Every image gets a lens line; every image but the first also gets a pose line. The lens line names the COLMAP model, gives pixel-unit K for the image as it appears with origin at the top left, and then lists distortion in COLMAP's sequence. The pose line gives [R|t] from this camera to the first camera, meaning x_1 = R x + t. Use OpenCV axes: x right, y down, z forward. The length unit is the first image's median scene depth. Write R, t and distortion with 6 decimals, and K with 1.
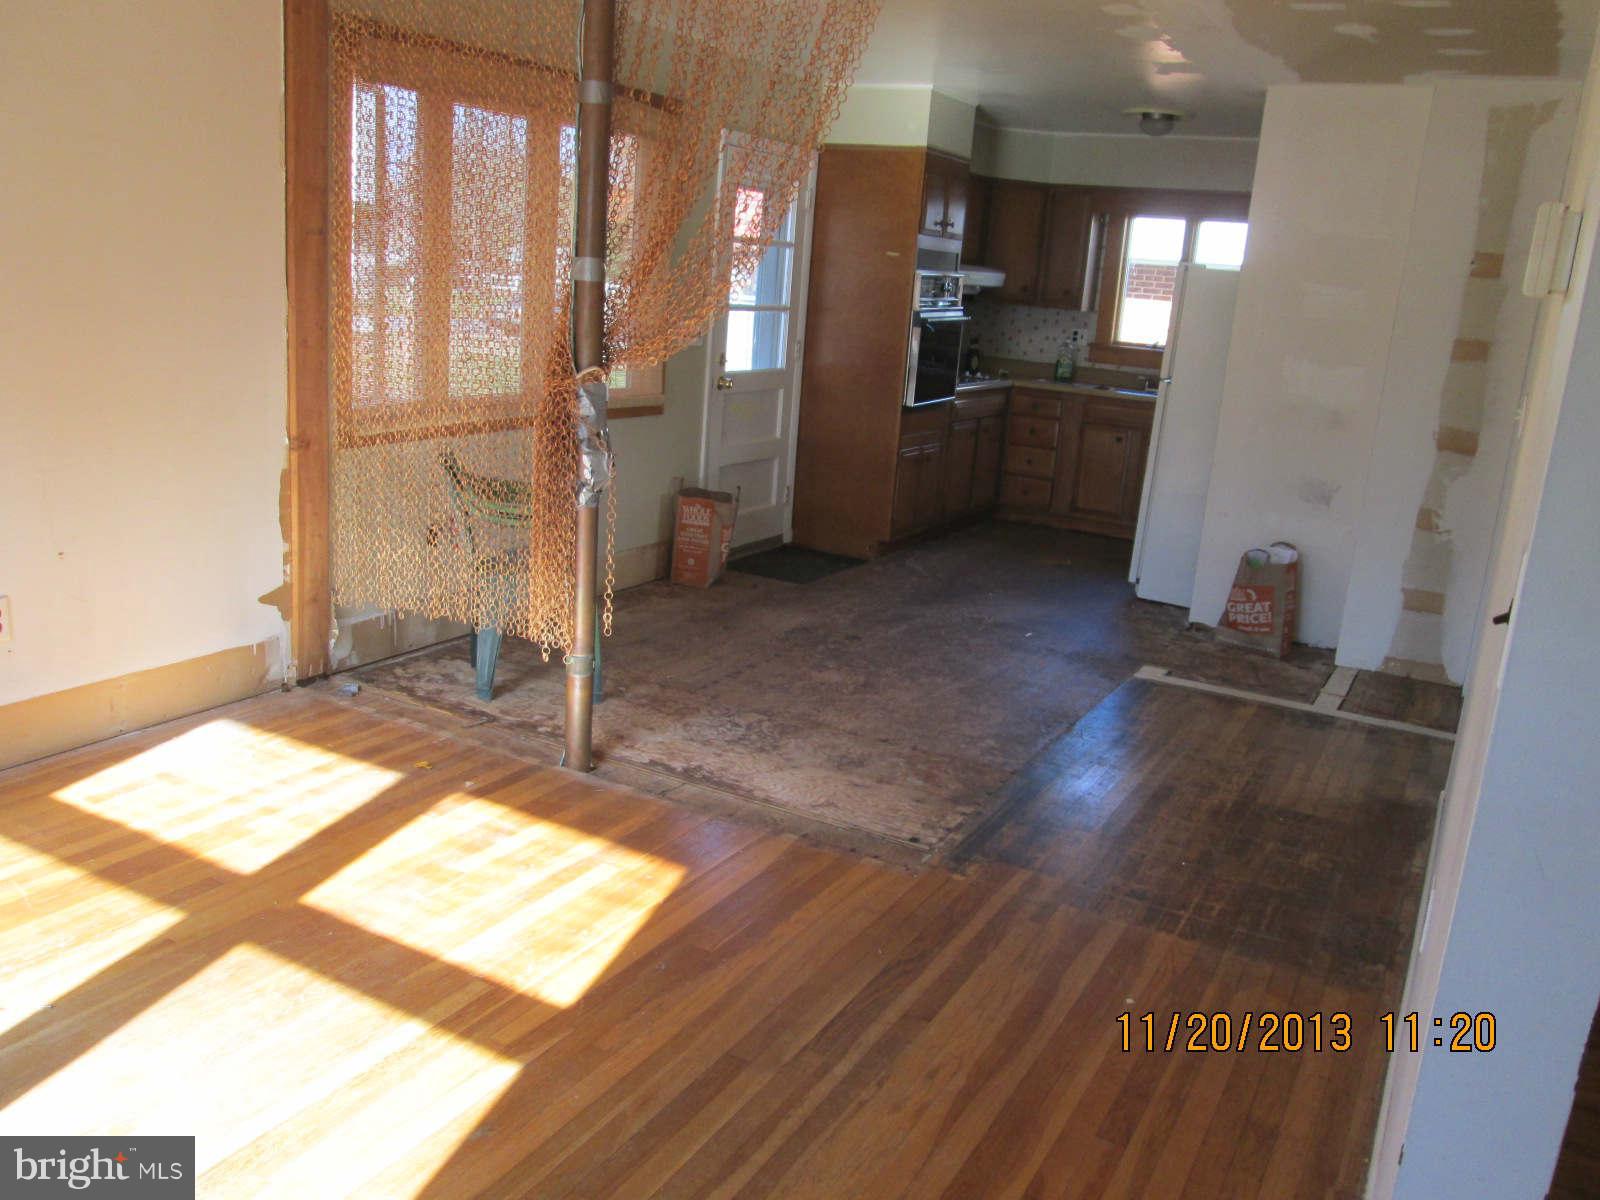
lens RADIAL K [[1317.3, 0, 794.6], [0, 1317.3, 598.5], [0, 0, 1]] dist [-0.046544, -0.012344]
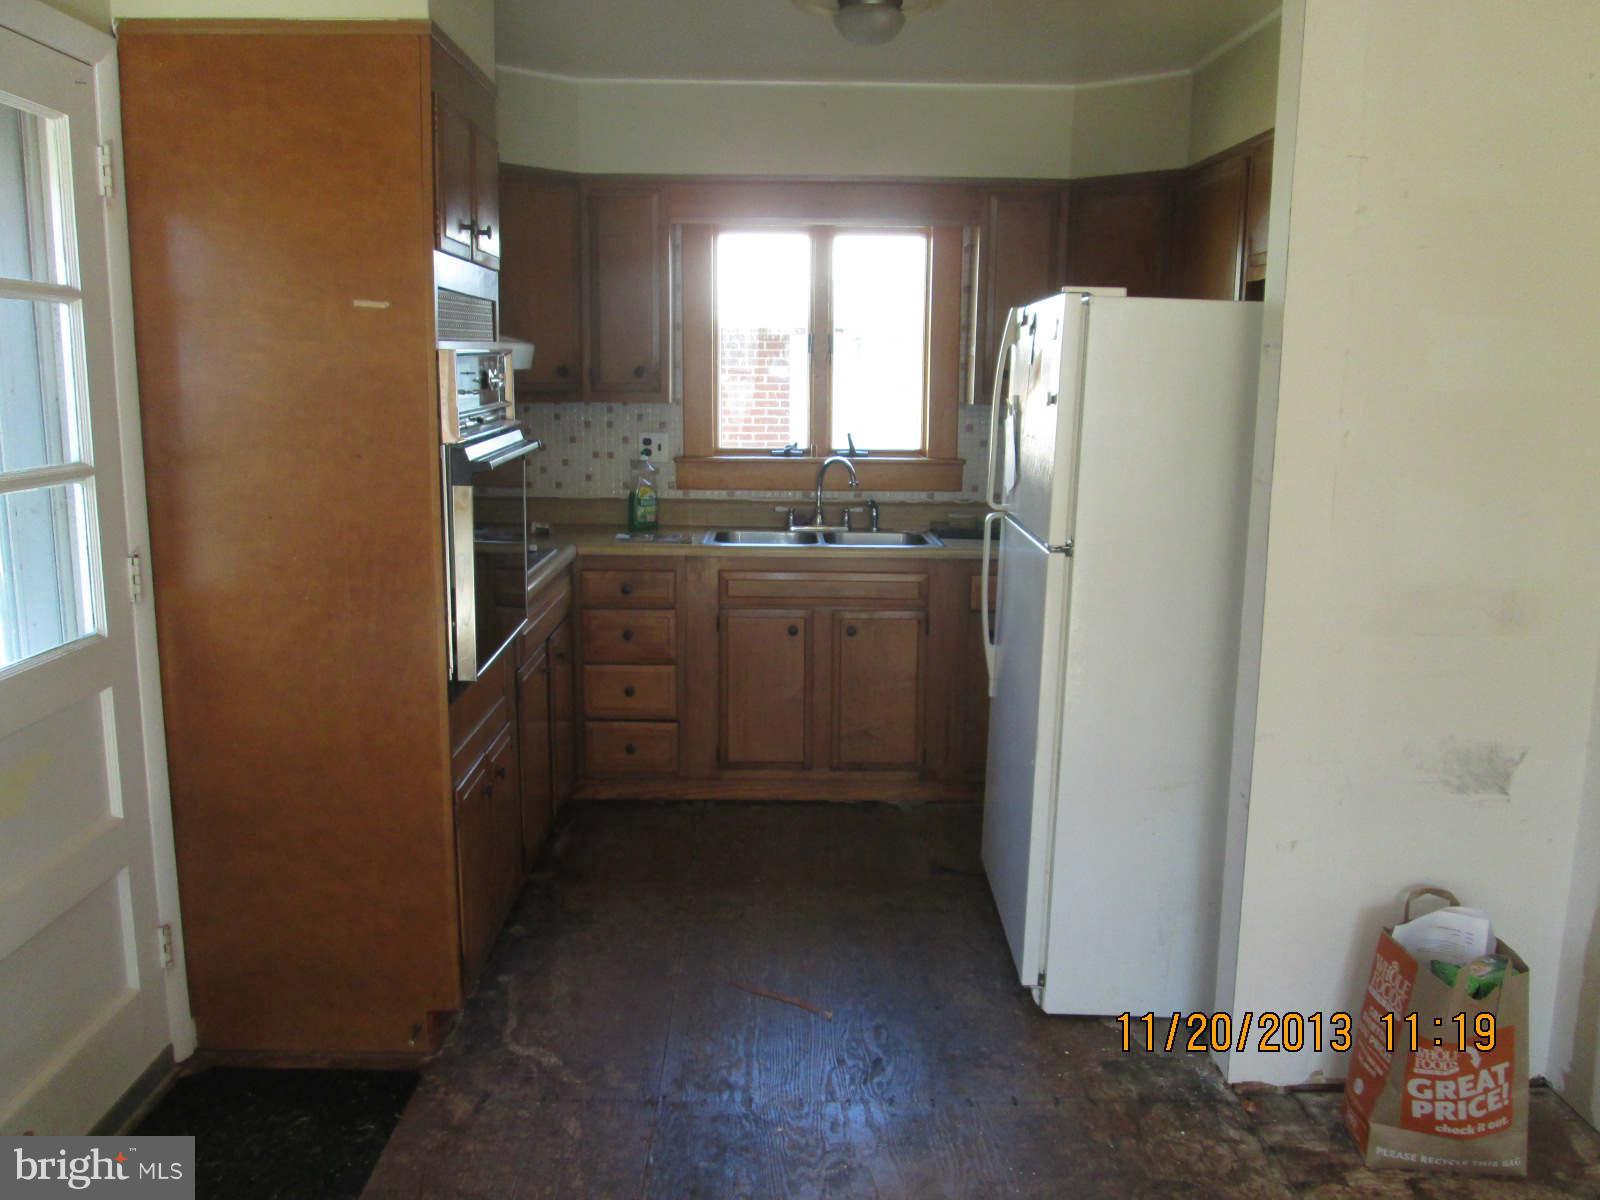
lens RADIAL K [[1317.3, 0, 797.2], [0, 1317.3, 615.6], [0, 0, 1]] dist [-0.046544, -0.012344]
pose [[0.869896, -0.151558, 0.469373, -0.009001], [0.171477, 0.985188, 0.000313, -0.147205], [-0.462468, 0.080214, 0.883000, 0.595433]]
